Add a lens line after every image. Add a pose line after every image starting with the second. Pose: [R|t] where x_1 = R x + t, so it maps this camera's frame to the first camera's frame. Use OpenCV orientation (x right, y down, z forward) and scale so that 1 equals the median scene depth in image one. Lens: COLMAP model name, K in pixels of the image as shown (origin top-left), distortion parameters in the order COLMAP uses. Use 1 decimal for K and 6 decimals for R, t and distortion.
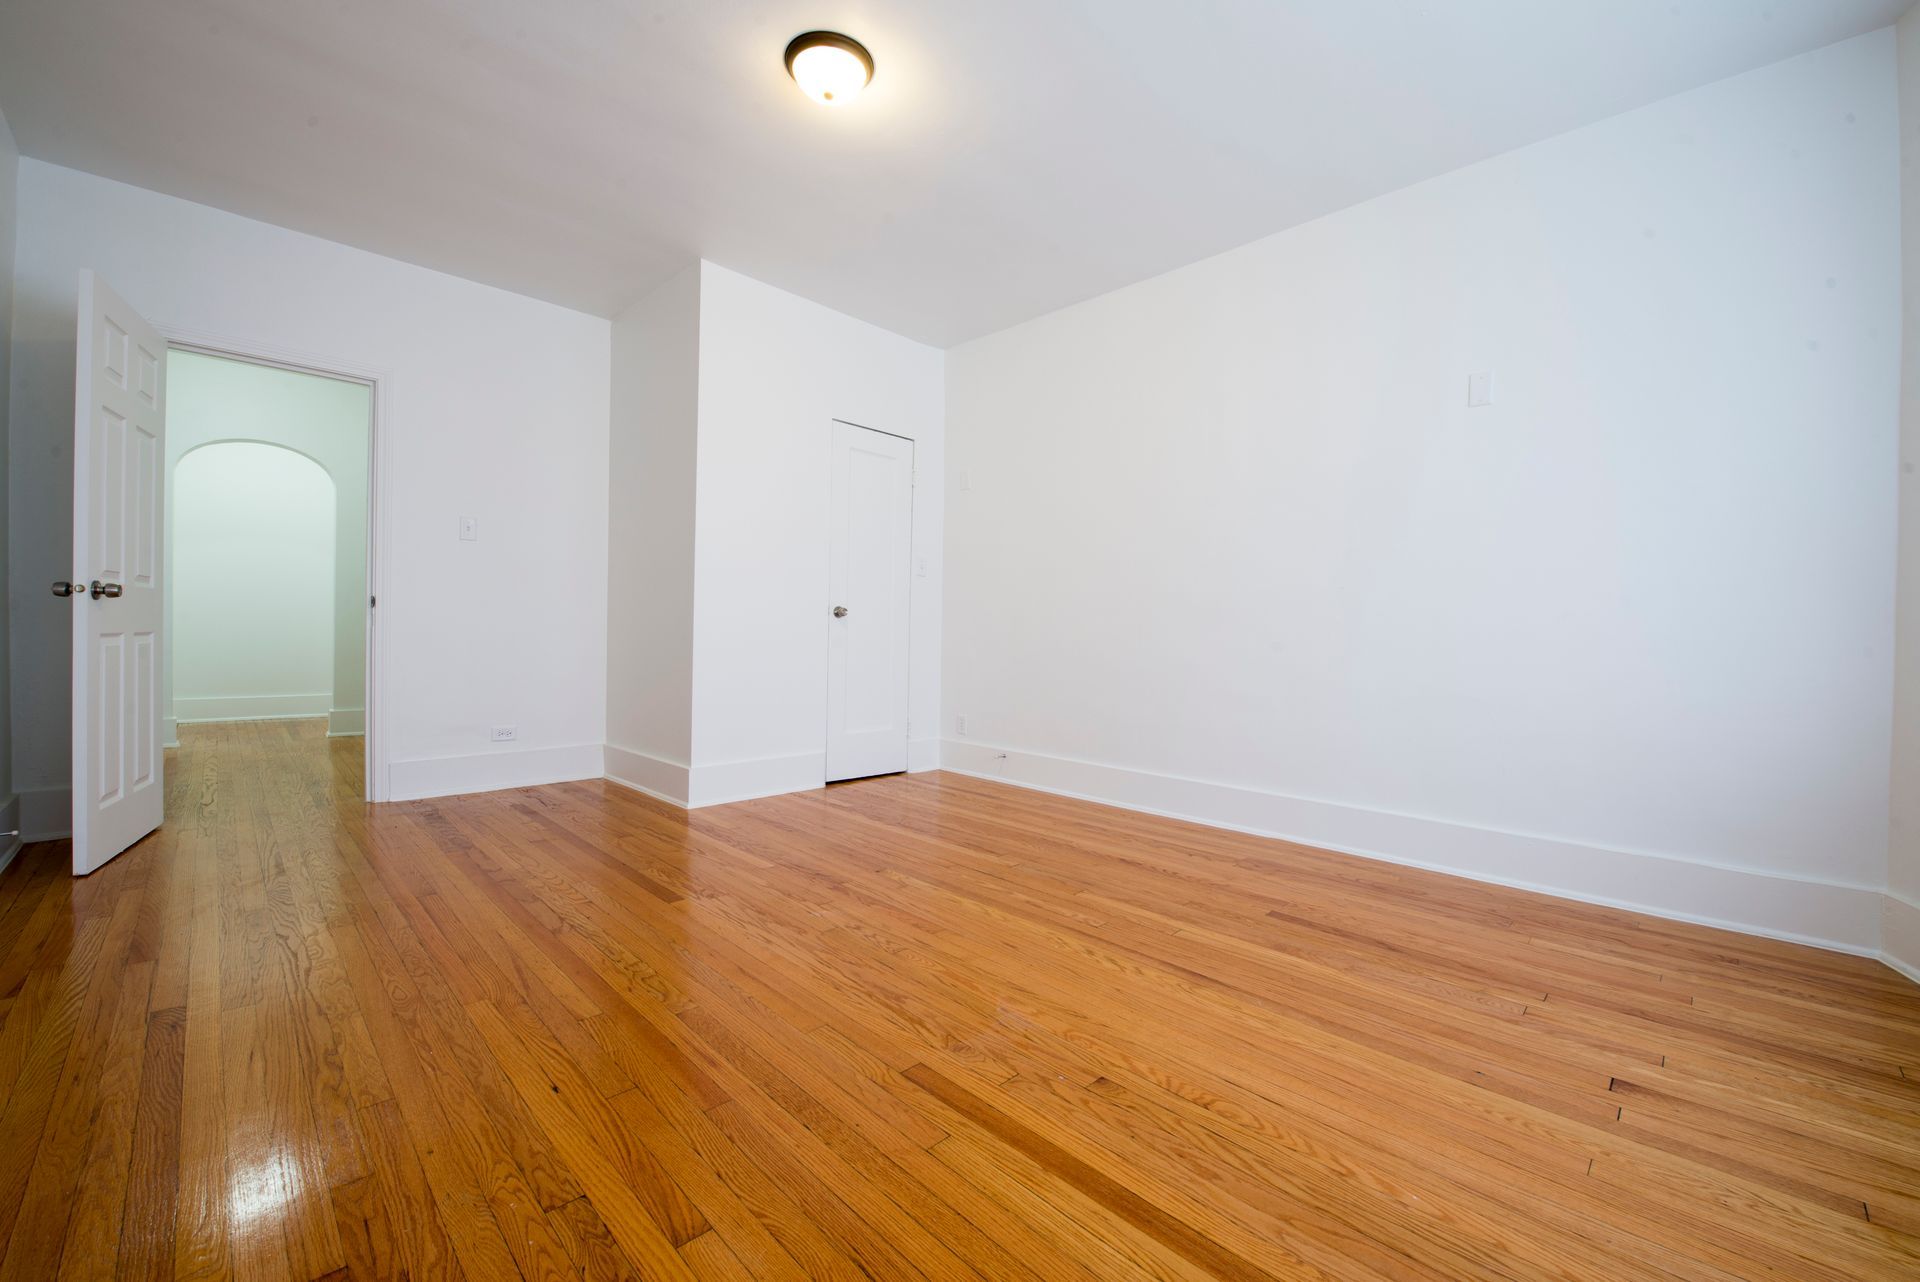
lens RADIAL K [[766.5, 0, 955.3], [0, 766.5, 642.5], [0, 0, 1]] dist [-0.014339, -0.002858]
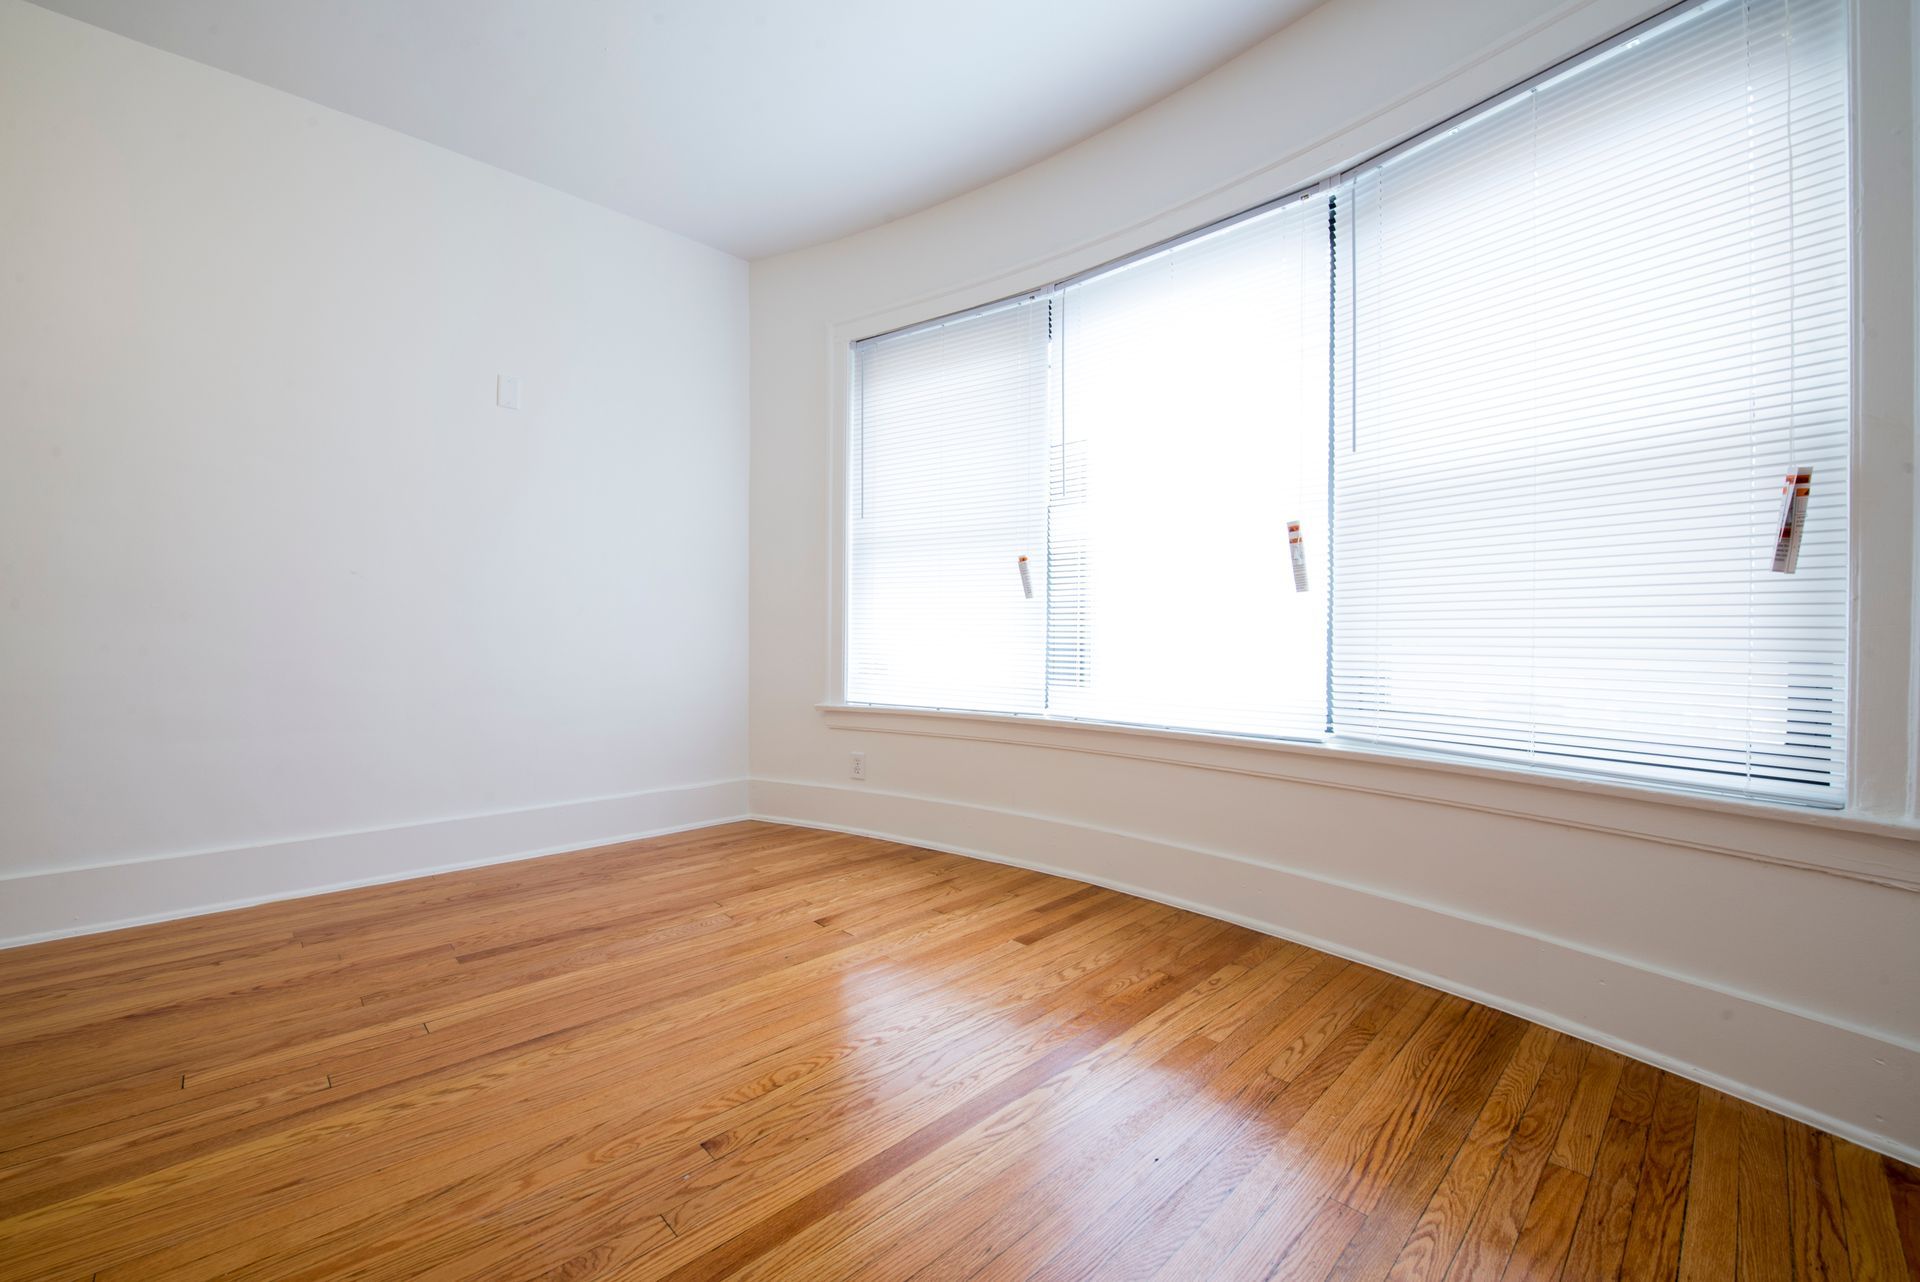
lens RADIAL K [[766.5, 0, 955.3], [0, 766.5, 642.5], [0, 0, 1]] dist [-0.014339, -0.002858]
pose [[0.011848, -0.027820, 0.999543, -0.486281], [0.010004, 0.999566, 0.027702, -0.018454], [-0.999880, 0.009671, 0.012121, 0.512736]]
